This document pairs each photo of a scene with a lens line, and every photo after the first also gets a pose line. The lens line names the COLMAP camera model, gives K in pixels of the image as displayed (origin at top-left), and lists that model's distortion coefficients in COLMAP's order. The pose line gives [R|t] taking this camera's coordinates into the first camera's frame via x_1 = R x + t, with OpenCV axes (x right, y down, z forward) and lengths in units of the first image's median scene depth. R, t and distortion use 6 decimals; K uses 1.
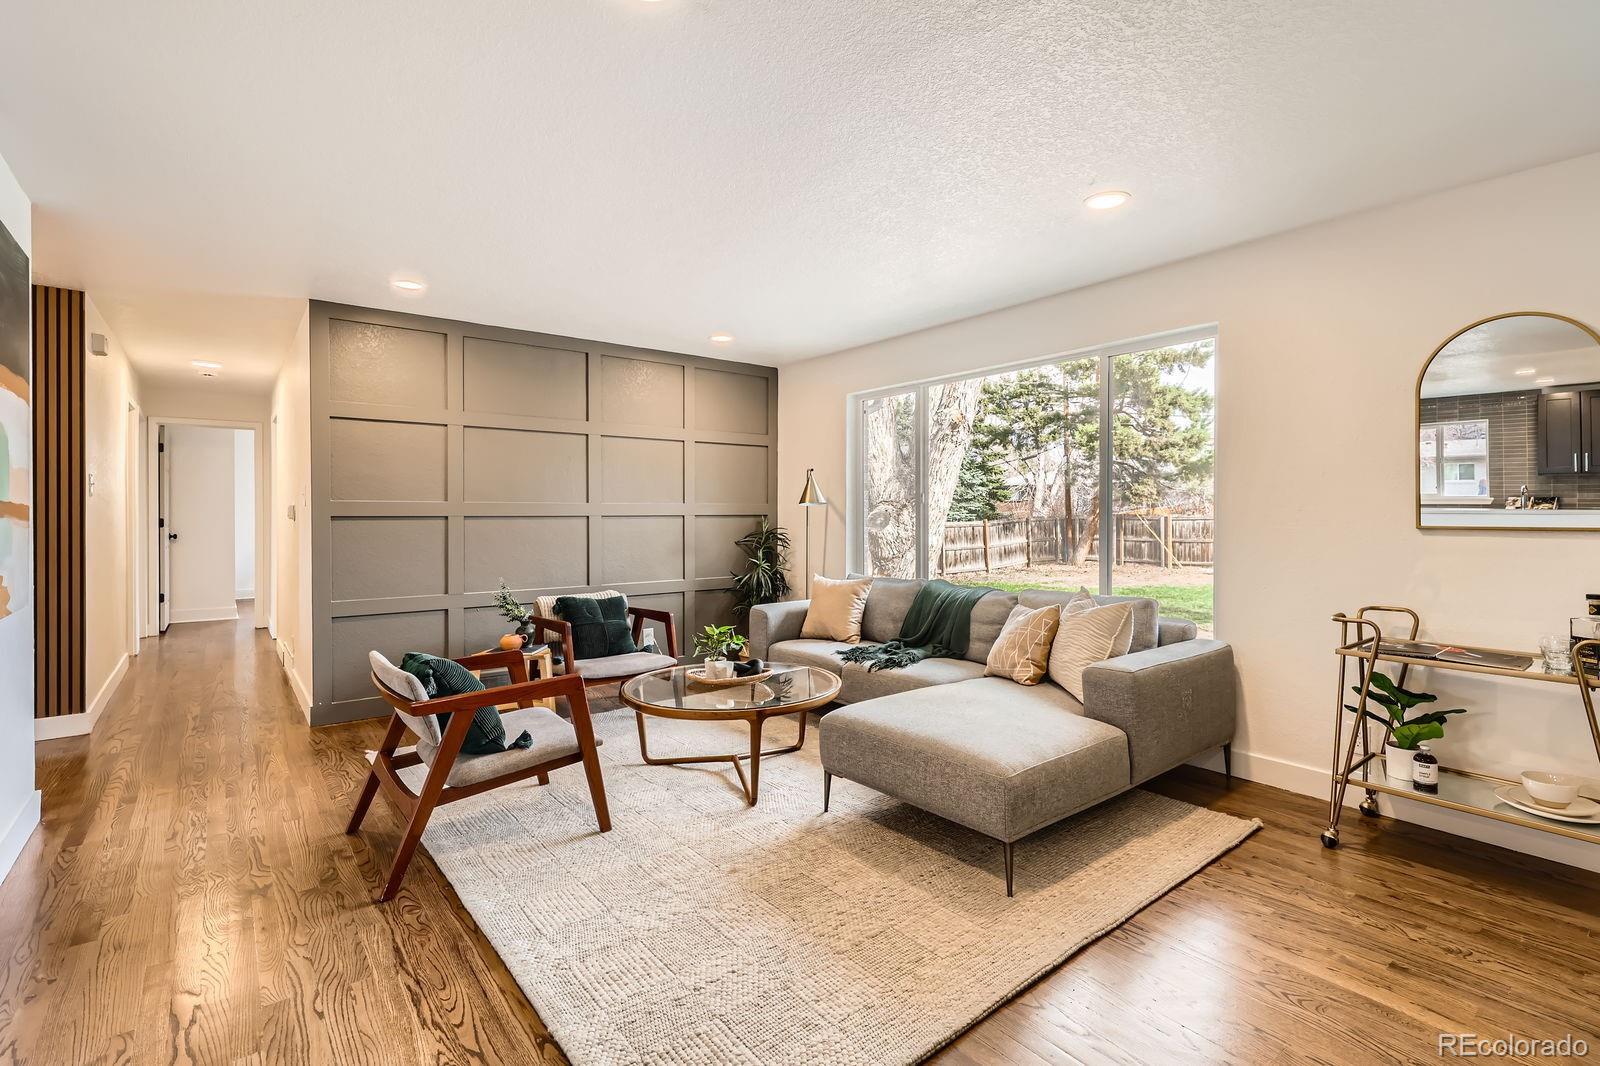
lens RADIAL K [[735.2, 0, 800.3], [0, 735.2, 536.4], [0, 0, 1]] dist [0.008762, -0.001143]
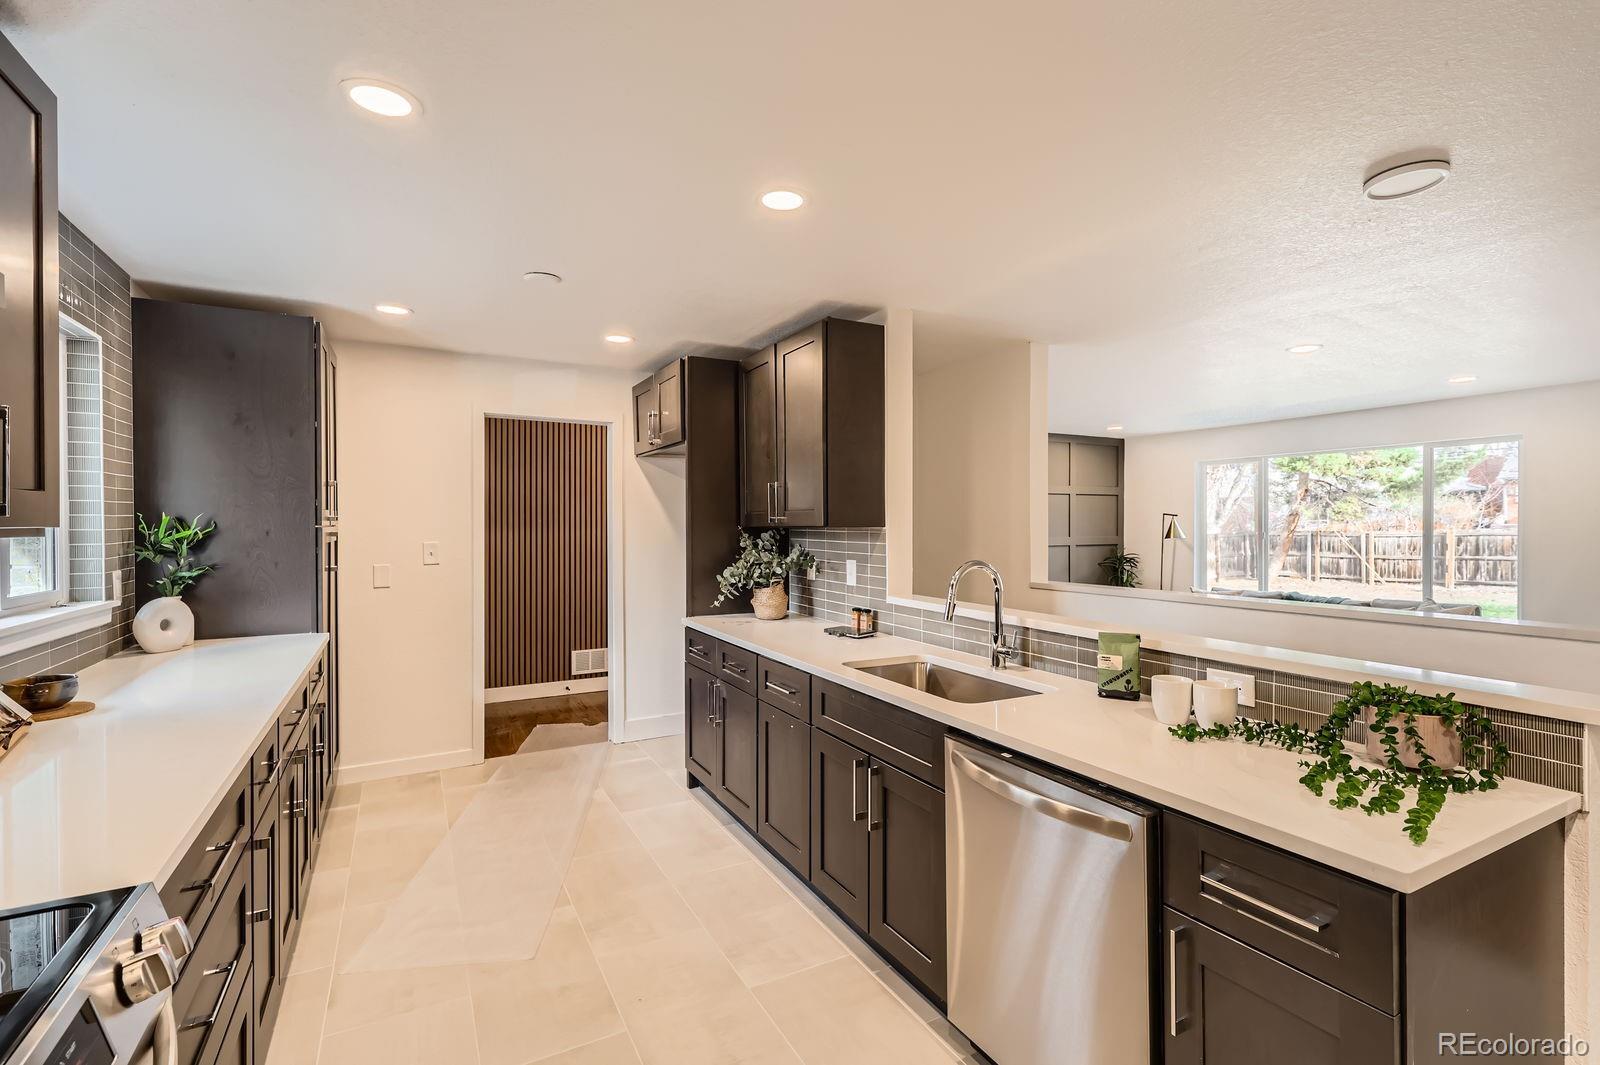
lens RADIAL K [[735.2, 0, 807.3], [0, 735.2, 527.8], [0, 0, 1]] dist [0.008762, -0.001143]
pose [[0.987270, -0.000263, -0.159052, -0.094296], [-0.003894, 0.999659, -0.025827, -0.005235], [0.159005, 0.026118, 0.986932, -0.109933]]
